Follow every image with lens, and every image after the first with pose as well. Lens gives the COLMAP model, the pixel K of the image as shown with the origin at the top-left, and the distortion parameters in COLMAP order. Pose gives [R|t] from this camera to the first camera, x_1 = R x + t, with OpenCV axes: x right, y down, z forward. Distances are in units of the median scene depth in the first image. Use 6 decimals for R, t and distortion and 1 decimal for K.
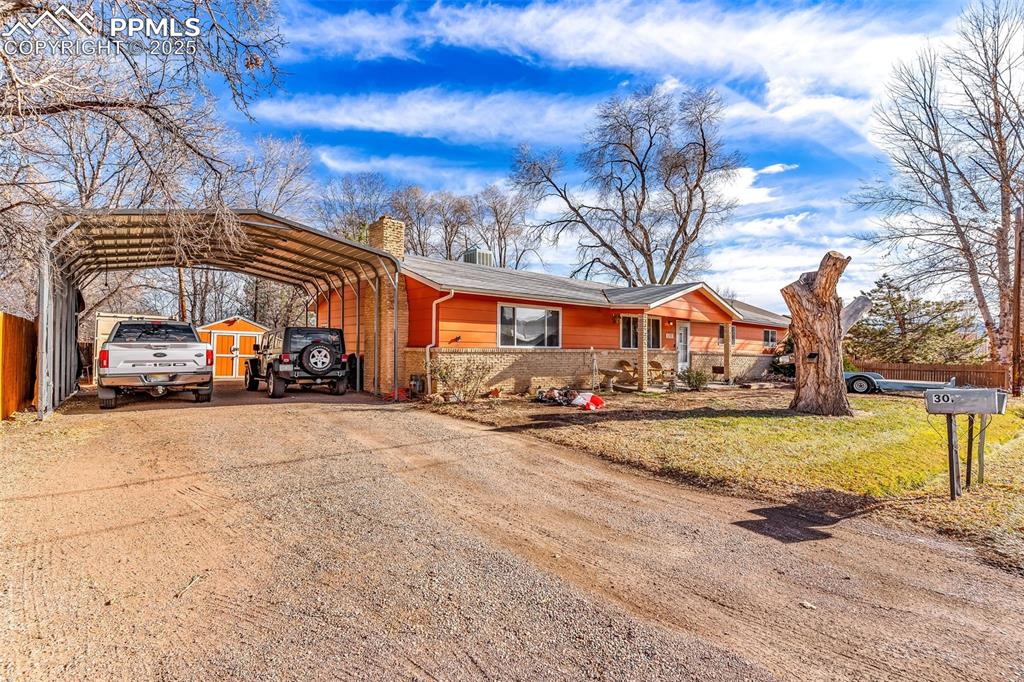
lens RADIAL K [[511.2, 0, 532.7], [0, 511.2, 344.7], [0, 0, 1]] dist [-0.000625, -0.000035]
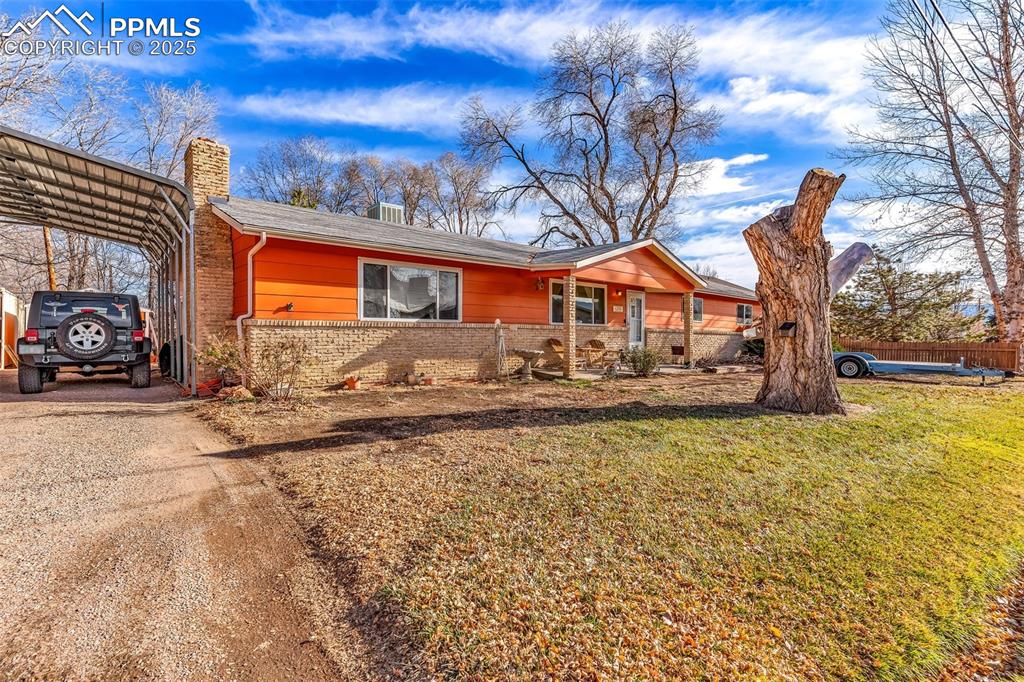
lens RADIAL K [[511.2, 0, 532.7], [0, 511.2, 344.7], [0, 0, 1]] dist [-0.000625, -0.000035]
pose [[0.999668, -0.006870, 0.024820, 0.128313], [0.006108, 0.999511, 0.030665, 0.015829], [-0.025018, -0.030504, 0.999222, 0.219559]]
